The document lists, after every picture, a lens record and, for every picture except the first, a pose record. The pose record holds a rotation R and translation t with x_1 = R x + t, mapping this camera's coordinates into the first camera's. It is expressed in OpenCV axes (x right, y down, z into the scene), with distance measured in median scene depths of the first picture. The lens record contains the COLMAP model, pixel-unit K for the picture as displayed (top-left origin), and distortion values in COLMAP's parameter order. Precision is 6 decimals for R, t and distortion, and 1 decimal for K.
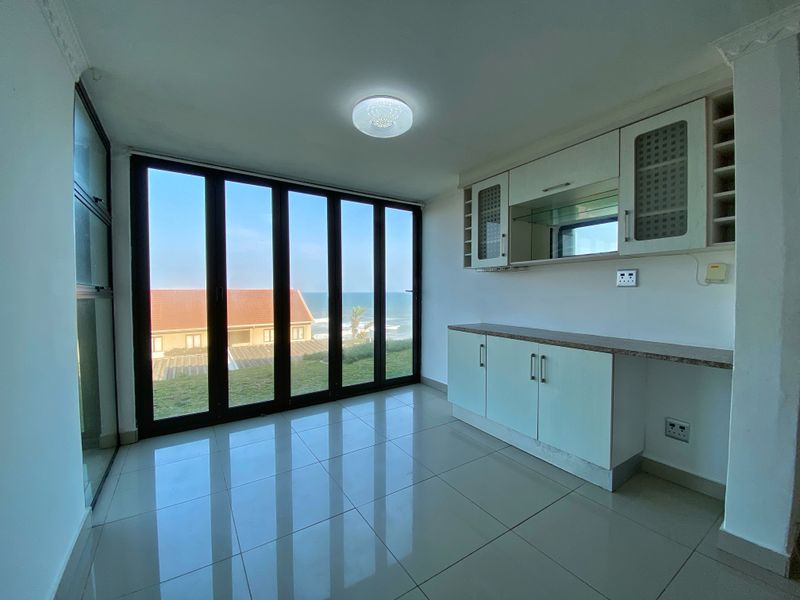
lens RADIAL K [[323.4, 0, 400.0], [0, 323.4, 300.0], [0, 0, 1]] dist [0.014633, -0.016835]
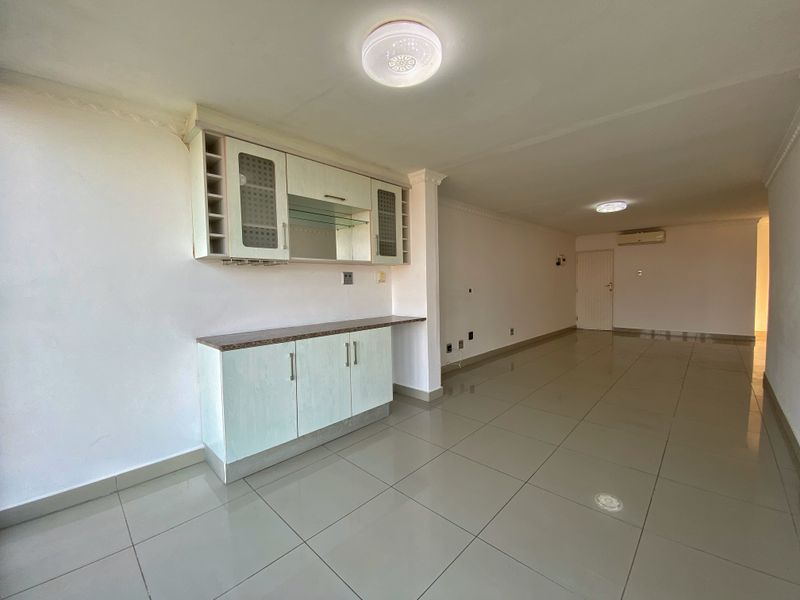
lens RADIAL K [[372.7, 0, 341.8], [0, 372.7, 312.3], [0, 0, 1]] dist [-0.001358, -0.000162]
pose [[-0.210374, -0.054459, 0.976103, -0.716175], [0.053972, 0.996278, 0.067217, -0.024712], [-0.976130, 0.066823, -0.206652, 1.088869]]
